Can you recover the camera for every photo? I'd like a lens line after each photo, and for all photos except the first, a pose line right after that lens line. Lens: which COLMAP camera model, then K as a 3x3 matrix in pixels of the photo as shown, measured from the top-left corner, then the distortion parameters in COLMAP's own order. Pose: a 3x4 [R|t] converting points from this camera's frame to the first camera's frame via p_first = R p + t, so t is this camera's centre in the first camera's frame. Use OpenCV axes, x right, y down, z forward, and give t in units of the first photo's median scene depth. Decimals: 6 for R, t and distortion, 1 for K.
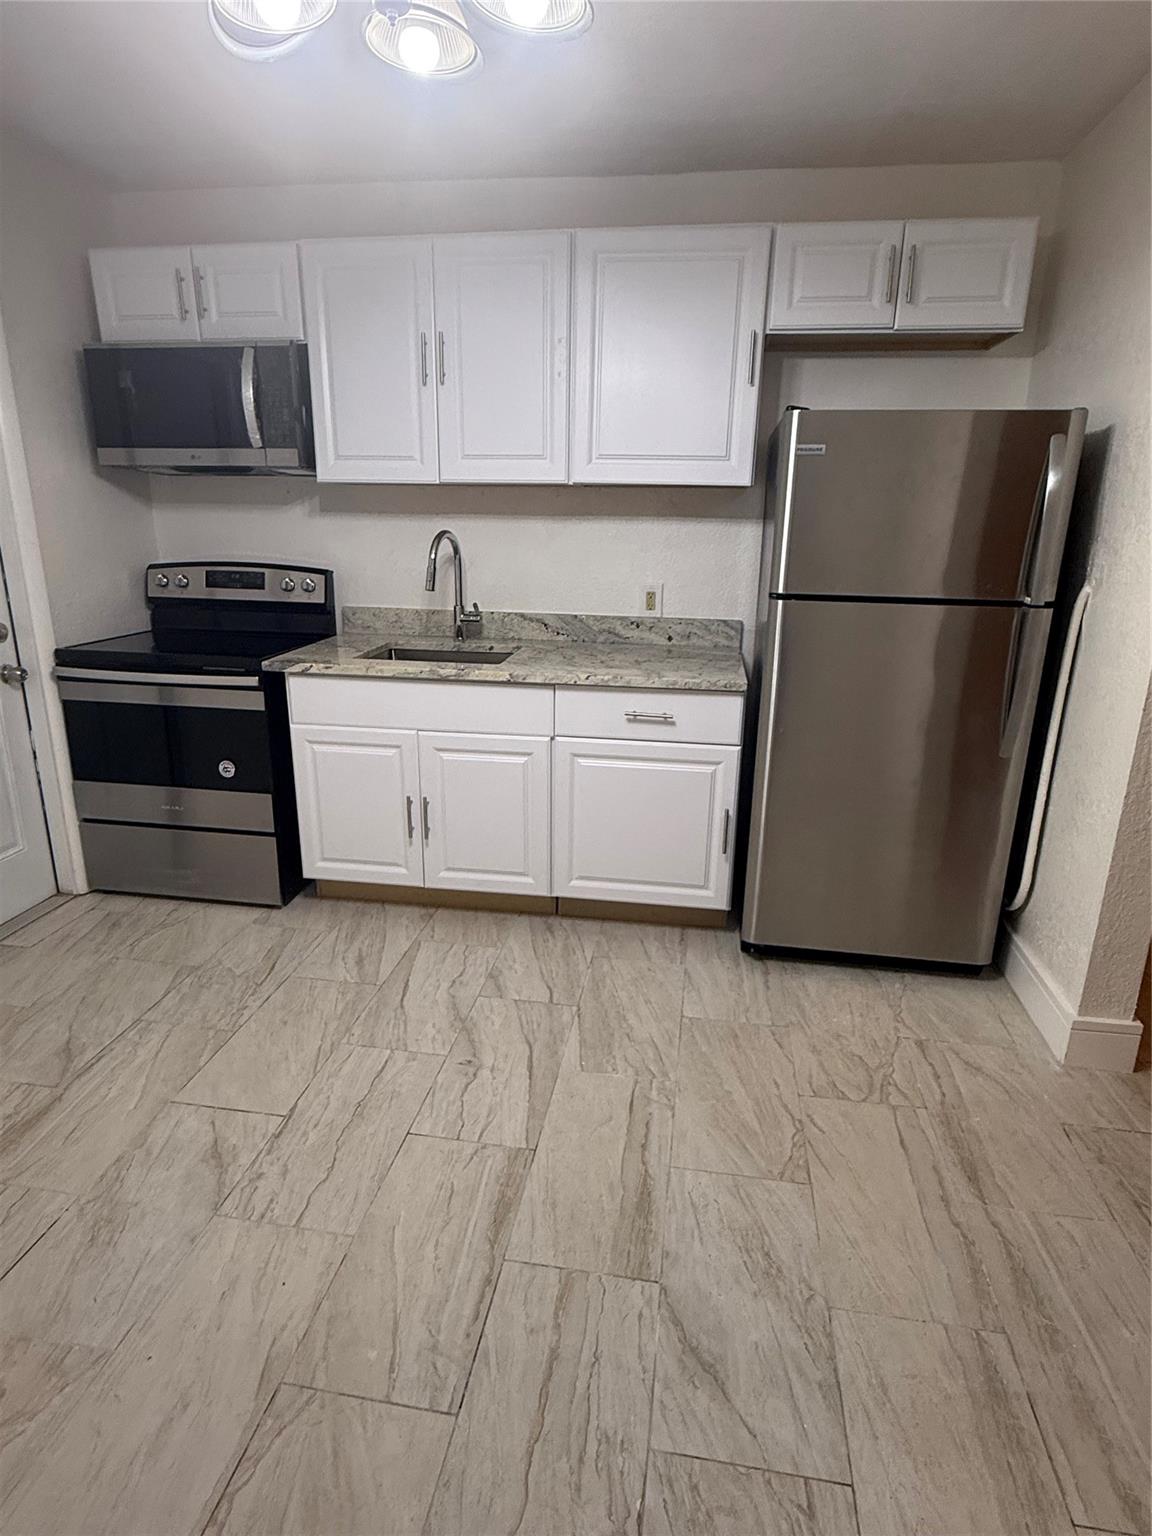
lens RADIAL K [[848.2, 0, 572.3], [0, 848.2, 765.9], [0, 0, 1]] dist [-0.005683, -0.000130]
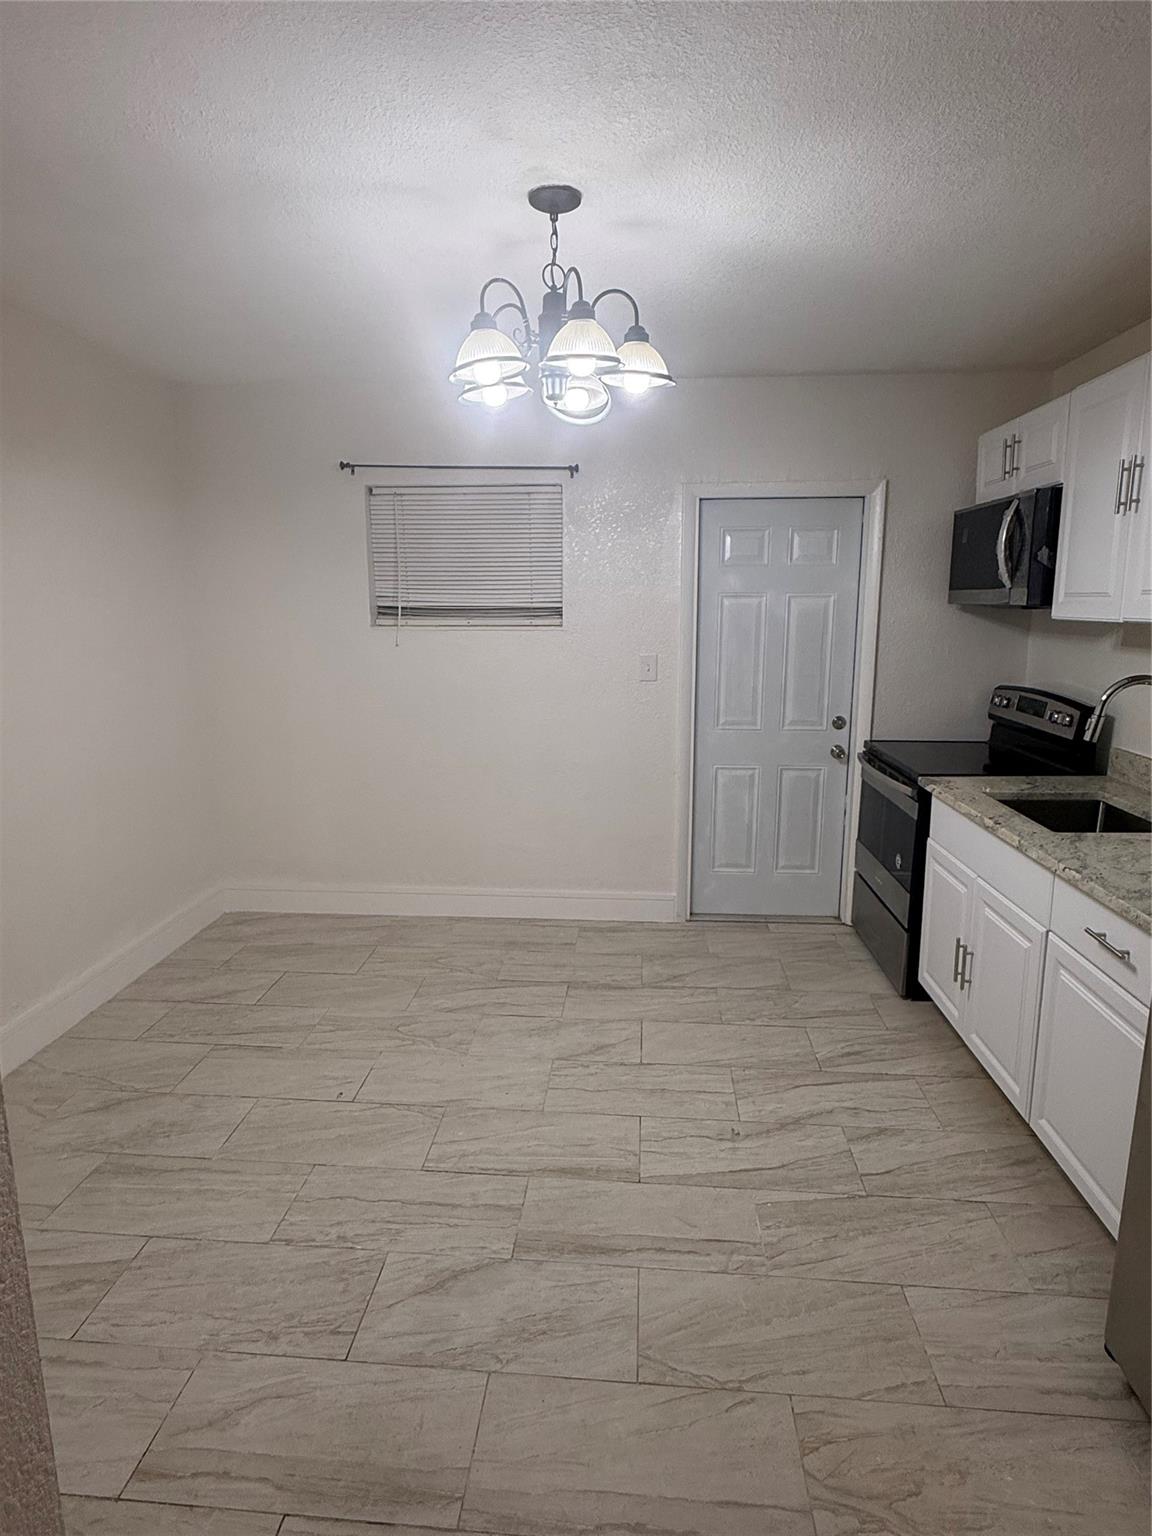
lens RADIAL K [[848.2, 0, 572.3], [0, 848.2, 765.9], [0, 0, 1]] dist [-0.005683, -0.000130]
pose [[0.079605, 0.178152, -0.980778, 0.942554], [-0.275514, 0.949505, 0.150110, -0.241177], [0.957995, 0.258269, 0.124669, 0.560723]]
